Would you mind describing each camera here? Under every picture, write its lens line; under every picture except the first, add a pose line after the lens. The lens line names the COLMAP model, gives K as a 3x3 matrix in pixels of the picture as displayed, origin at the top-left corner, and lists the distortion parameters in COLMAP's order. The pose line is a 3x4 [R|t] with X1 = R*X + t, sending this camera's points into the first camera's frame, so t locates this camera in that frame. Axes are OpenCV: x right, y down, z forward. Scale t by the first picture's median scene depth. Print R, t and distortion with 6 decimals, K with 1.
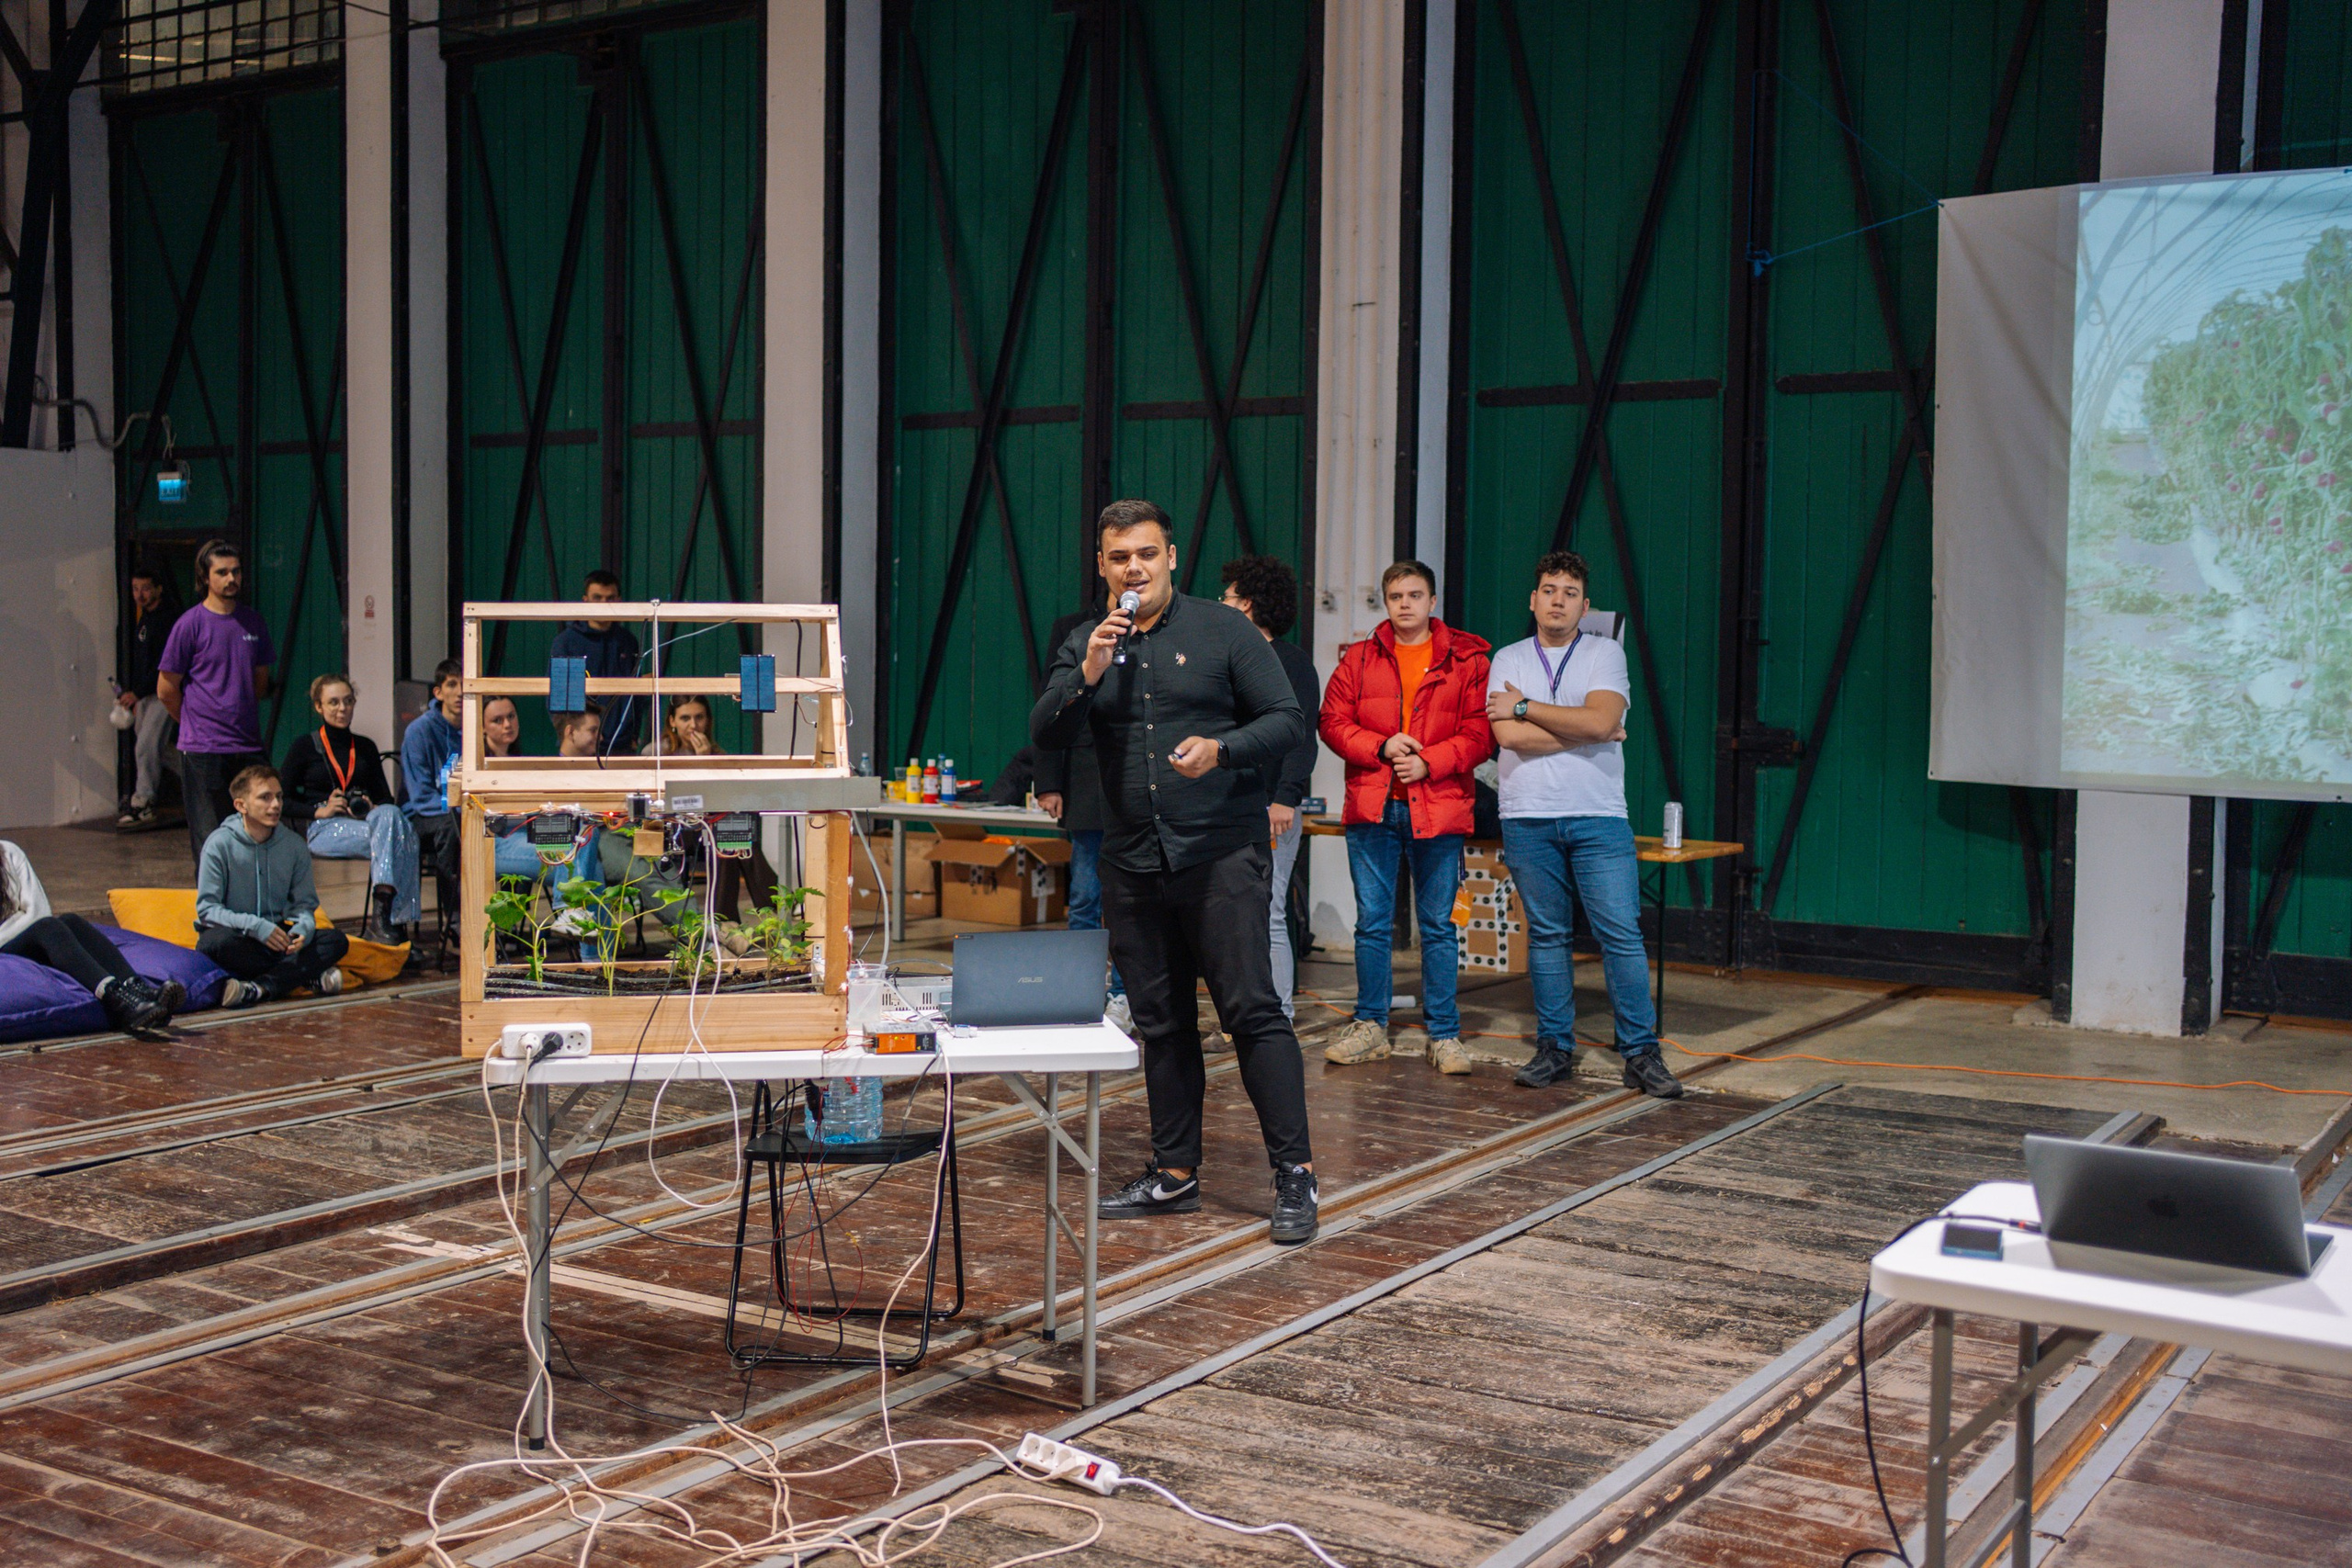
lens RADIAL K [[2495.0, 0, 1189.0], [0, 2495.0, 779.0], [0, 0, 1]] dist [0.030251, 0.000000]
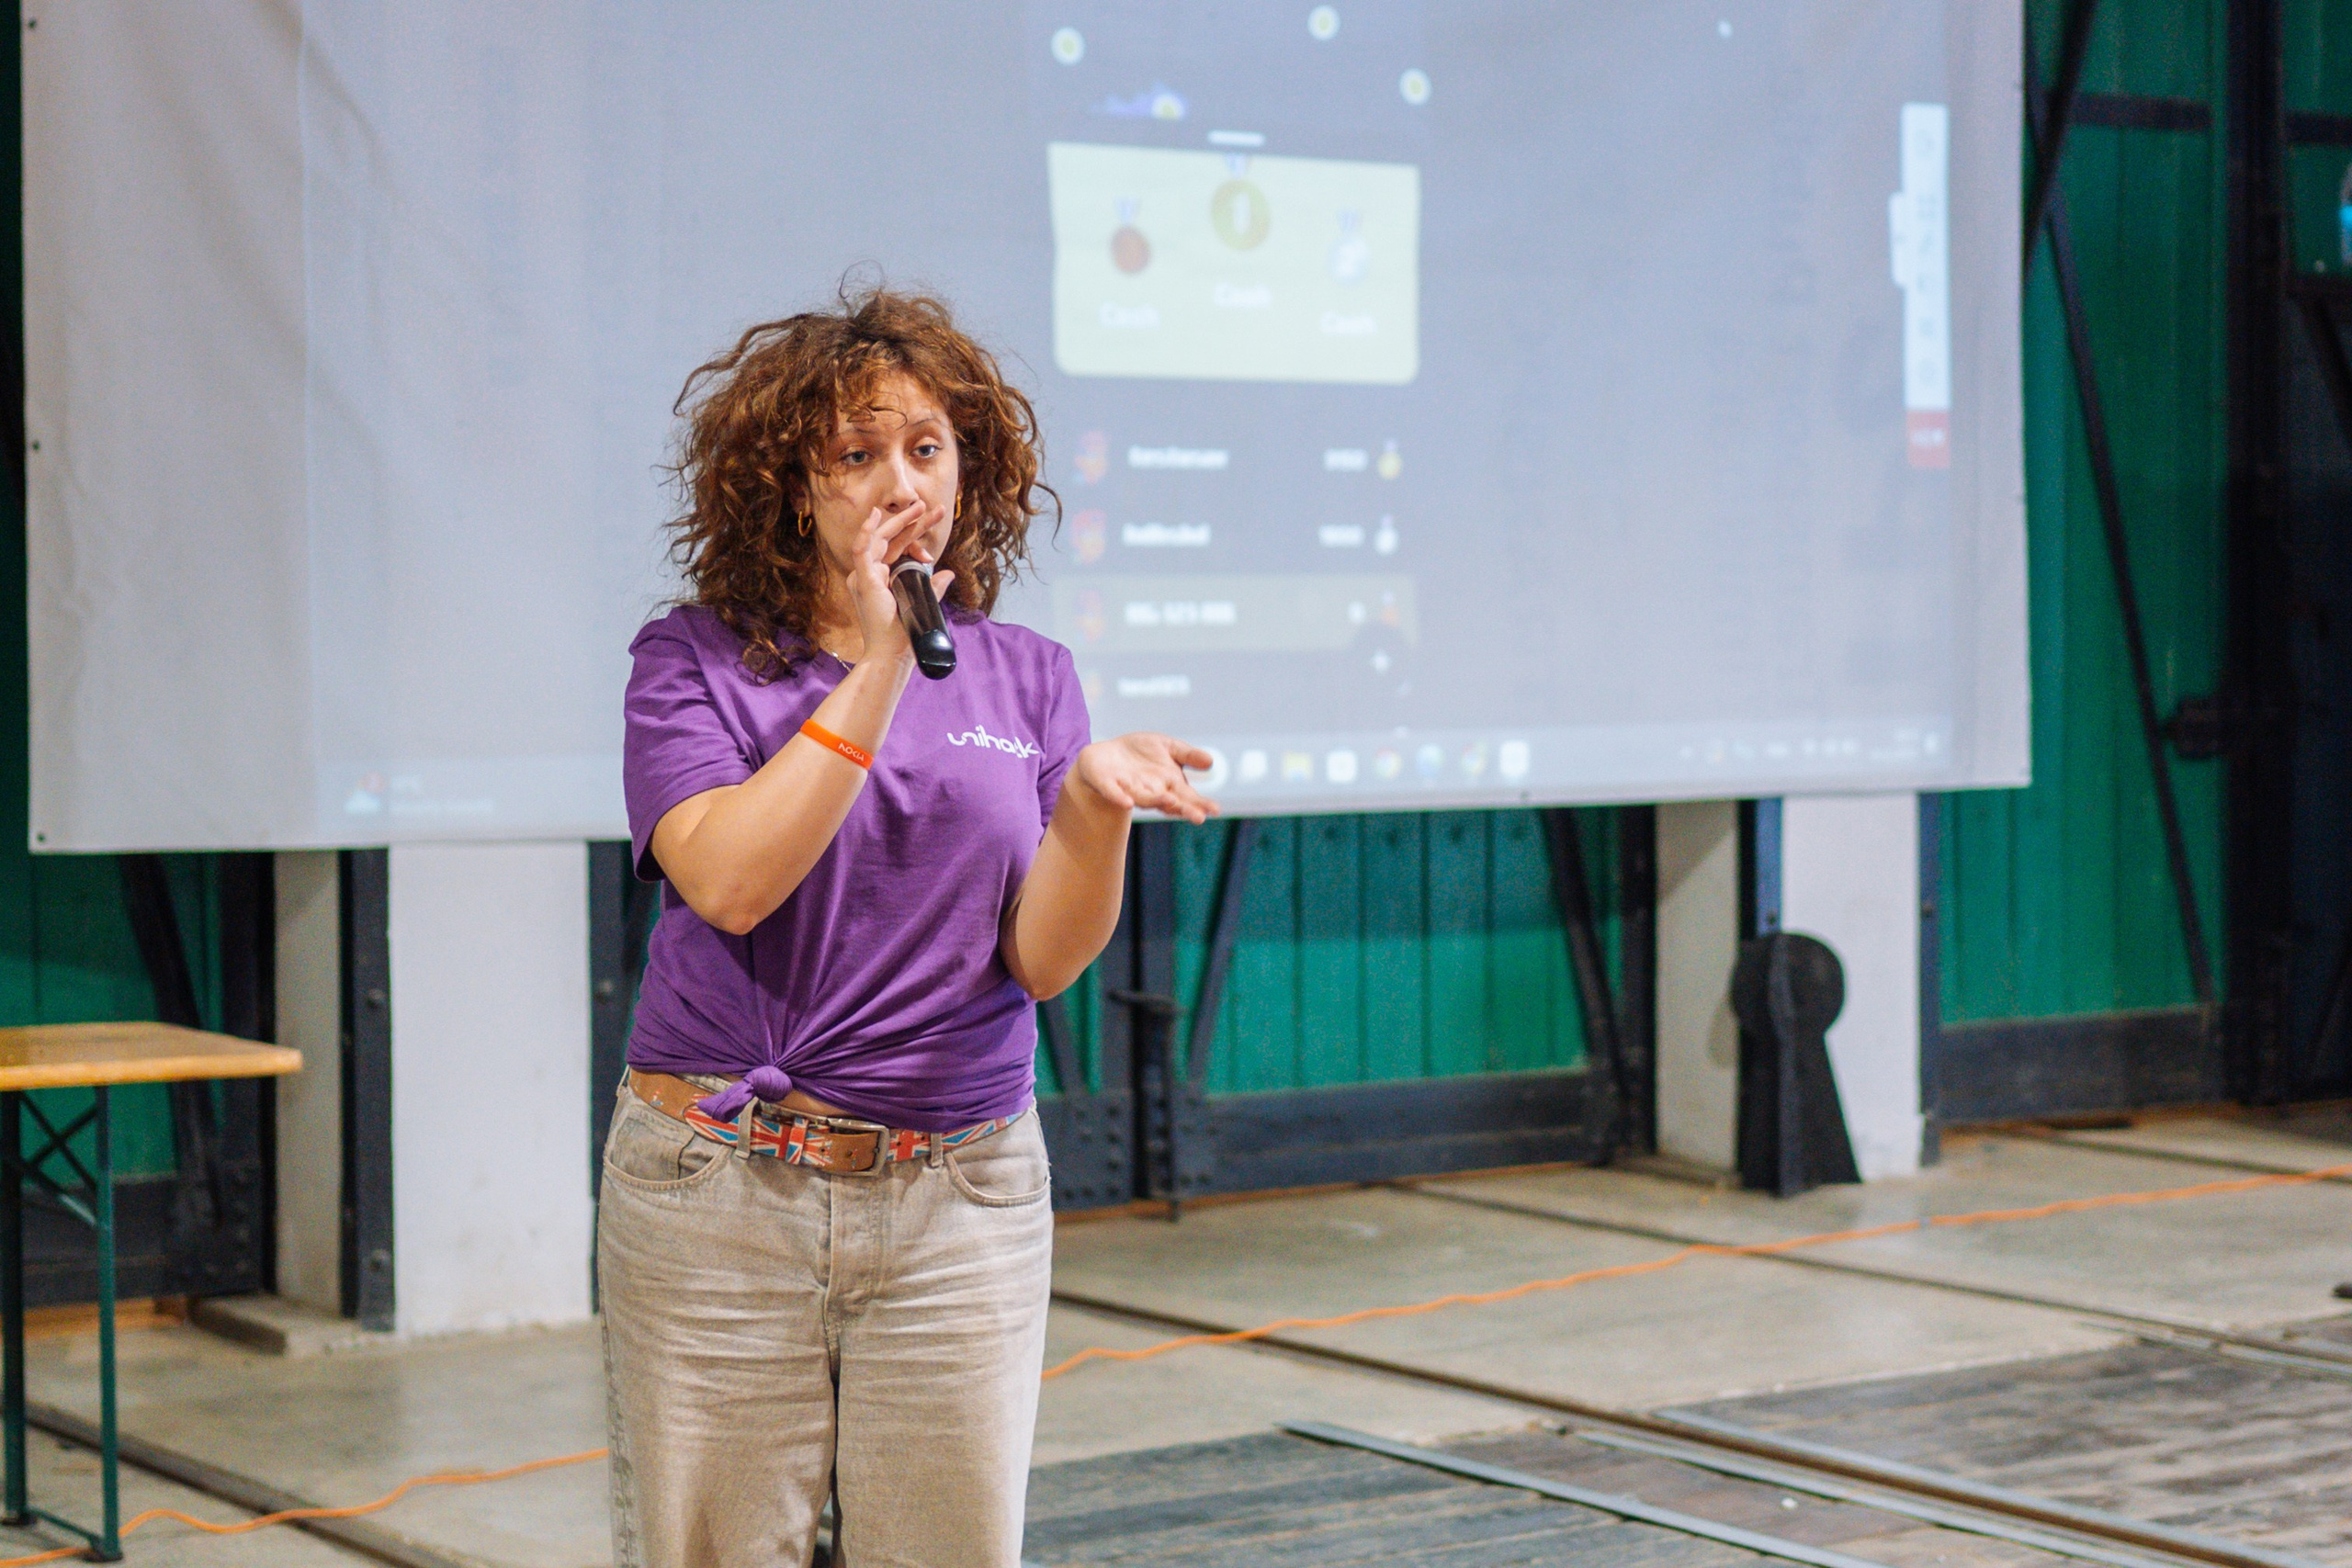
lens RADIAL K [[4804.1, 0, 1217.9], [0, 4804.1, 670.6], [0, 0, 1]] dist [-0.005577, 0.000000]
pose [[0.377375, -0.034726, 0.925409, -0.468140], [0.068416, 0.997611, 0.009535, -0.029179], [-0.923530, 0.059714, 0.378849, 0.531609]]
